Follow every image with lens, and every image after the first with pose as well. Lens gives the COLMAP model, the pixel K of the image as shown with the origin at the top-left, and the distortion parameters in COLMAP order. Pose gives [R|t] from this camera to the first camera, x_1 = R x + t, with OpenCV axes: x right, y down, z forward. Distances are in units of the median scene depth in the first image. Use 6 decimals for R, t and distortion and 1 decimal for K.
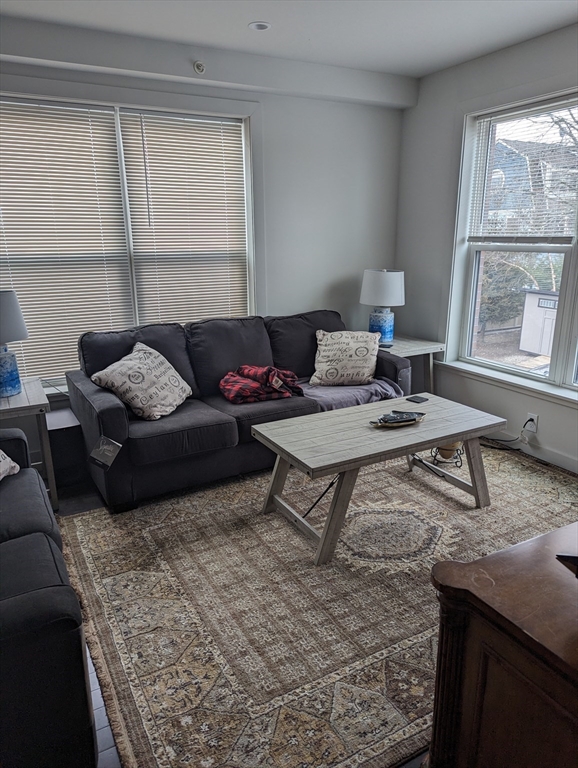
lens RADIAL K [[541.9, 0, 292.4], [0, 541.9, 384.8], [0, 0, 1]] dist [0.035866, -0.001755]
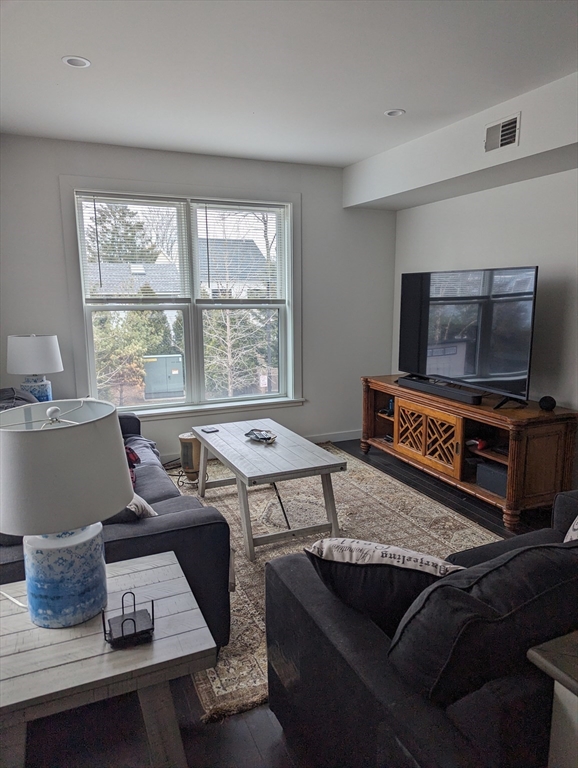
lens RADIAL K [[548.6, 0, 299.0], [0, 548.6, 384.3], [0, 0, 1]] dist [0.074551, -0.000243]
pose [[0.074921, -0.156604, 0.984816, -0.777989], [0.274056, 0.952796, 0.130663, -0.145325], [-0.958791, 0.260105, 0.114303, 0.544209]]
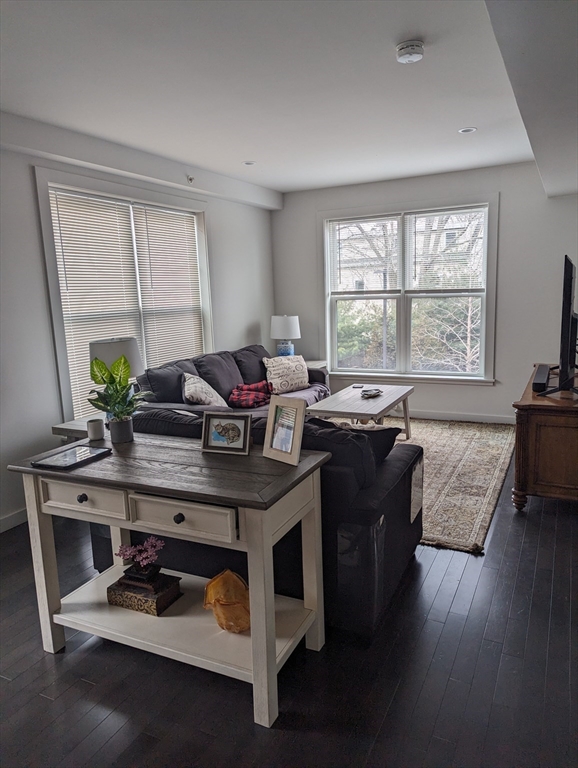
lens RADIAL K [[541.9, 0, 292.4], [0, 541.9, 384.8], [0, 0, 1]] dist [0.035866, -0.001755]
pose [[0.822383, -0.118231, 0.556514, -0.710792], [0.180147, 0.981952, -0.057595, 0.066765], [-0.539660, 0.147620, 0.828840, -0.214290]]
